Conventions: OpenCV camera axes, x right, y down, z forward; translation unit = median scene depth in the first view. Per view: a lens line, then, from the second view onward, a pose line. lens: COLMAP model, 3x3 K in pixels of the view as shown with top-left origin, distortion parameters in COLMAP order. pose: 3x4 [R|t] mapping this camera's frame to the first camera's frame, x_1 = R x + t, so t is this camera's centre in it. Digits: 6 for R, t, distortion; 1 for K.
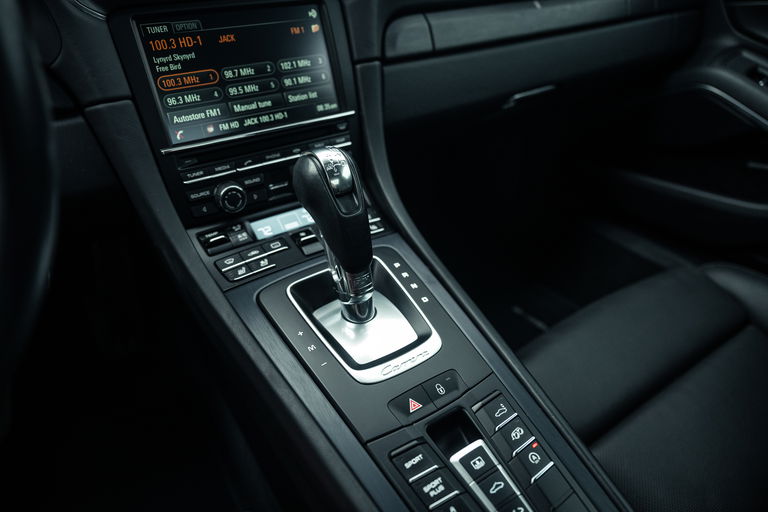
lens RADIAL K [[502.4, 0, 384.0], [0, 502.4, 256.0], [0, 0, 1]] dist [0.000769, -0.000852]
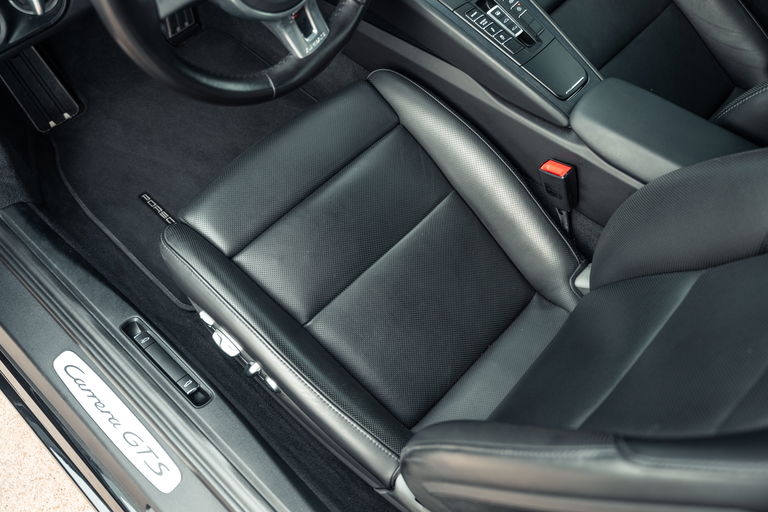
lens RADIAL K [[667.8, 0, 384.0], [0, 667.8, 256.0], [0, 0, 1]] dist [-0.000897, 0.007011]
pose [[0.969213, -0.186852, 0.160349, -0.892587], [0.094798, 0.884213, 0.457363, -0.063873], [-0.227242, -0.428081, 0.874704, -1.812805]]
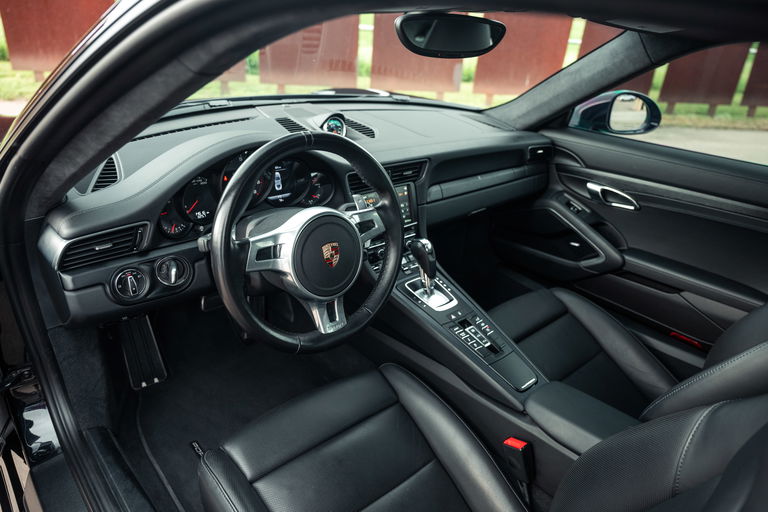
lens RADIAL K [[539.1, 0, 384.0], [0, 539.1, 256.0], [0, 0, 1]] dist [0.003973, 0.002306]
pose [[0.984380, 0.023688, 0.174454, -0.902470], [-0.003546, 0.993374, -0.114871, 0.271993], [-0.176020, 0.112458, 0.977942, -2.172642]]
